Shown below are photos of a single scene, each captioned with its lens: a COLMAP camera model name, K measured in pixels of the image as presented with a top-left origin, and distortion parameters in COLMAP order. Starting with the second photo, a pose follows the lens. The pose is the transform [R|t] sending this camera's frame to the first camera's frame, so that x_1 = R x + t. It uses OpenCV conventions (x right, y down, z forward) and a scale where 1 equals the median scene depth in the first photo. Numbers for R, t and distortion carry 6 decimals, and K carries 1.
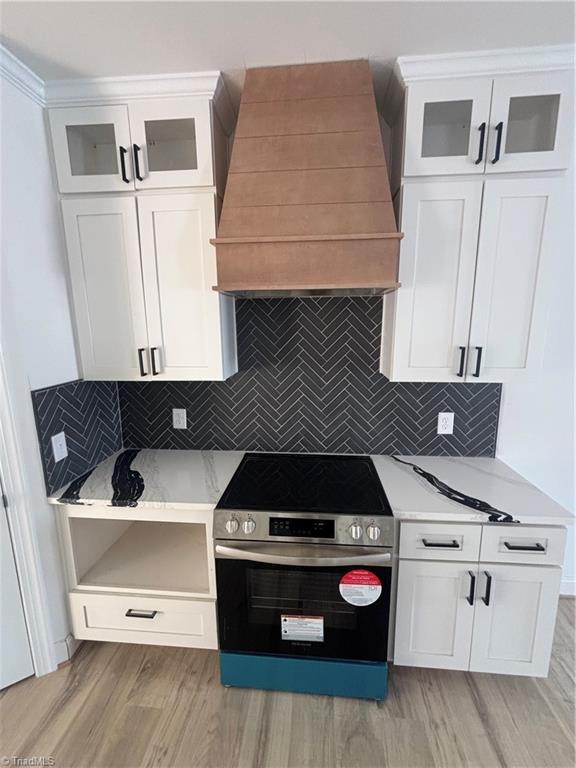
lens RADIAL K [[332.6, 0, 287.9], [0, 332.6, 387.0], [0, 0, 1]] dist [0.003708, -0.000055]
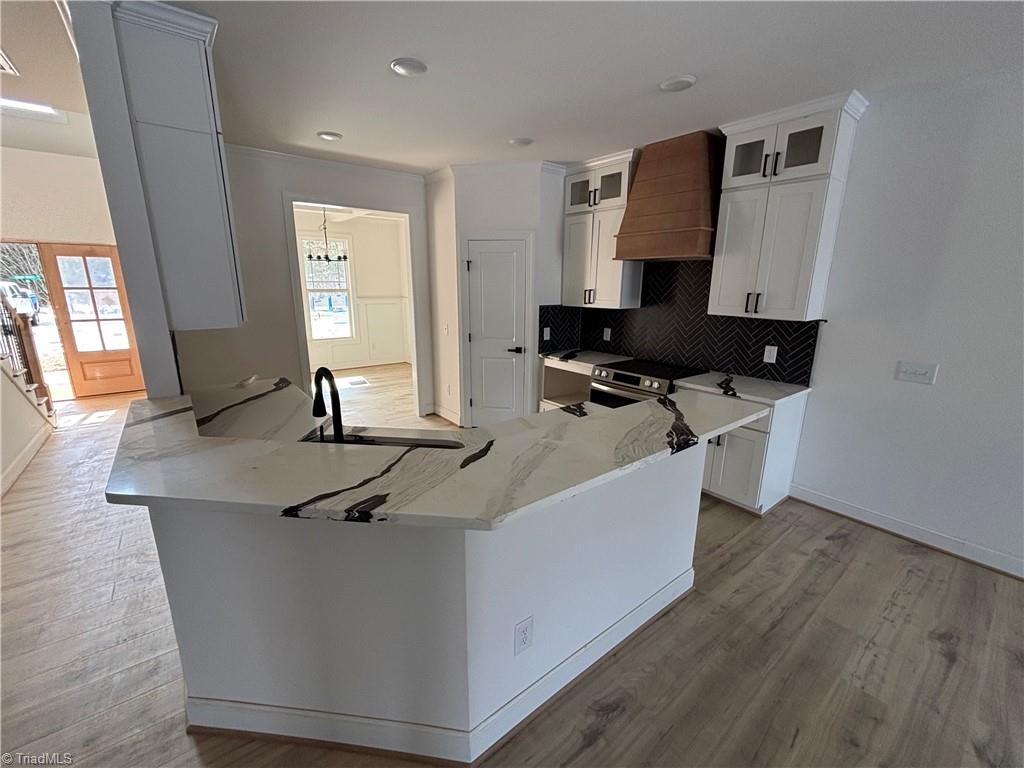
lens RADIAL K [[410.2, 0, 514.8], [0, 410.2, 385.8], [0, 0, 1]] dist [0.000603, -0.000476]
pose [[0.697691, 0.190832, -0.690514, 1.148448], [-0.146393, 0.981508, 0.123336, 0.225224], [0.701282, 0.015036, 0.712726, -1.114021]]
